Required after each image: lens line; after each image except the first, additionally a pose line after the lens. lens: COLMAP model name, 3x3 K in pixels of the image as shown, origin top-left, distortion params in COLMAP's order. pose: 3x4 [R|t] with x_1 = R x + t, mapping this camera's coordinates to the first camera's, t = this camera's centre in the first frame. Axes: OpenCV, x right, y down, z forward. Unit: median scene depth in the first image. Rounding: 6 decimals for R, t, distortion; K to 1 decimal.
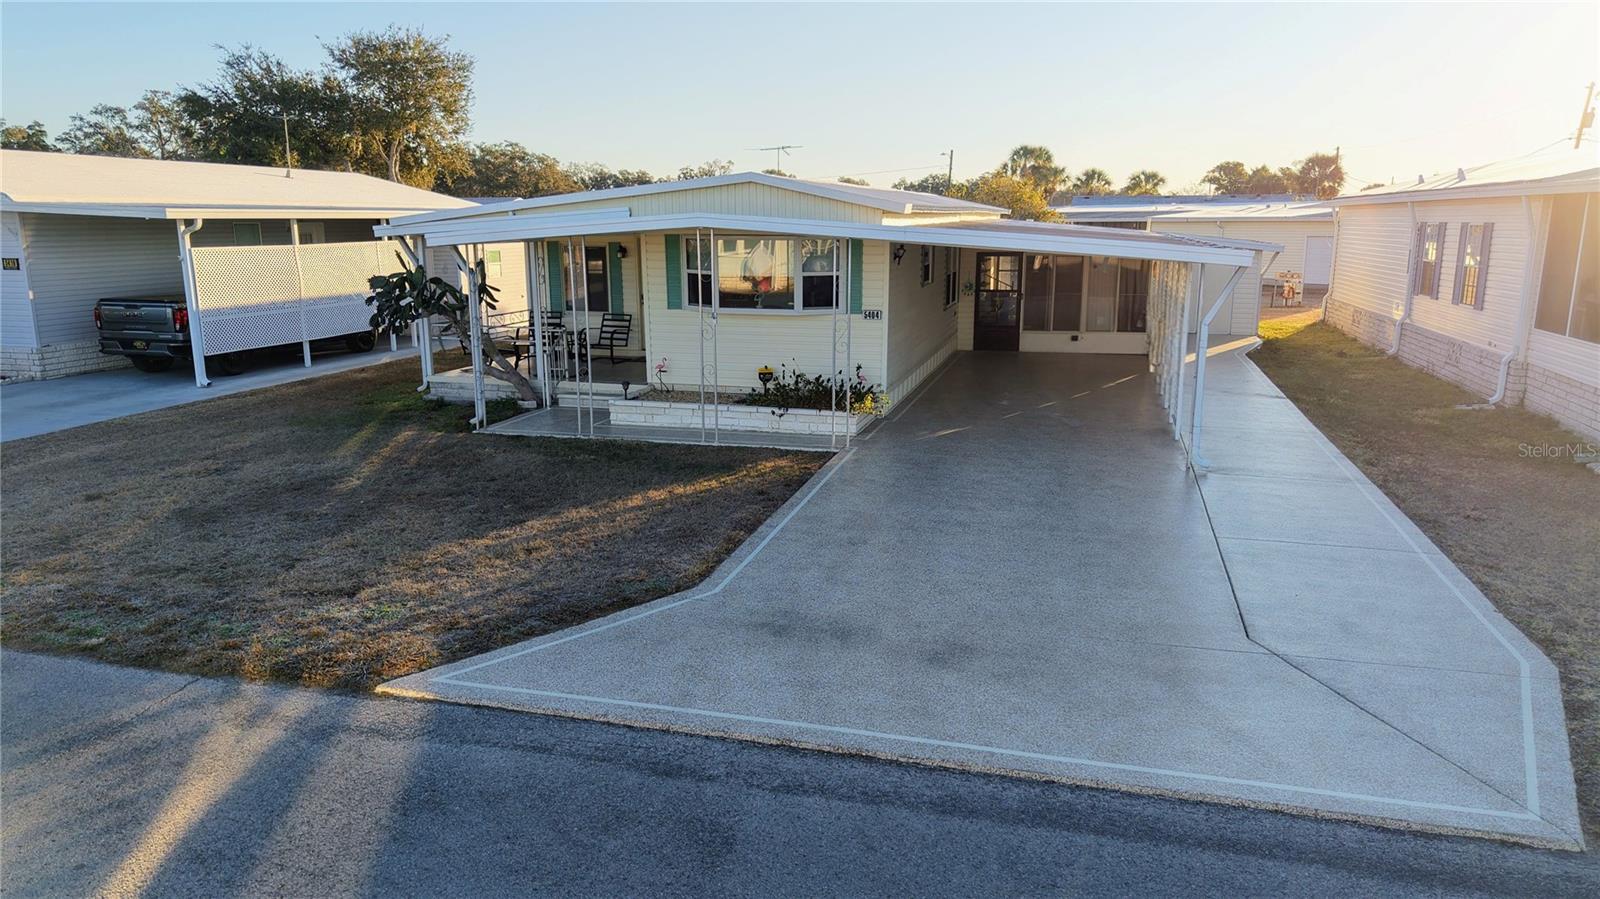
lens RADIAL K [[1144.4, 0, 800.0], [0, 1144.4, 449.5], [0, 0, 1]] dist [0.005614, 0.001614]
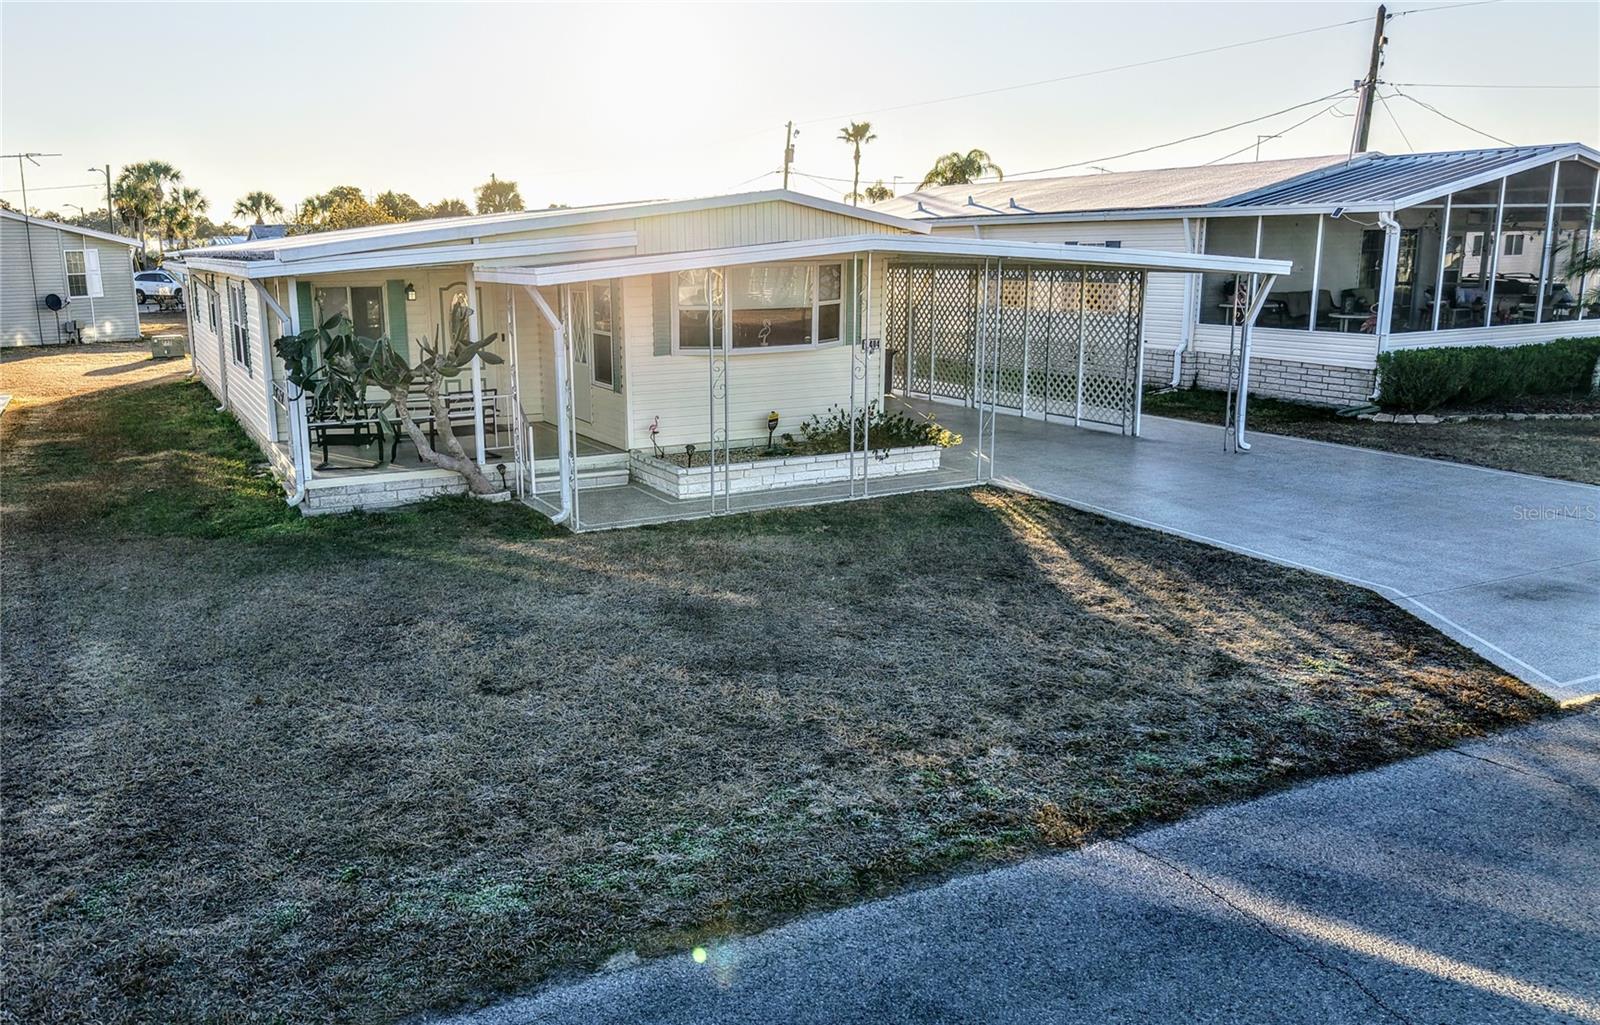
lens RADIAL K [[1292.2, 0, 800.0], [0, 1292.2, 512.5], [0, 0, 1]] dist [0.010712, 0.004225]
pose [[0.736741, -0.149639, 0.659409, -0.693614], [0.149710, 0.987101, 0.056735, -0.051315], [-0.659393, 0.056921, 0.749640, 0.260305]]
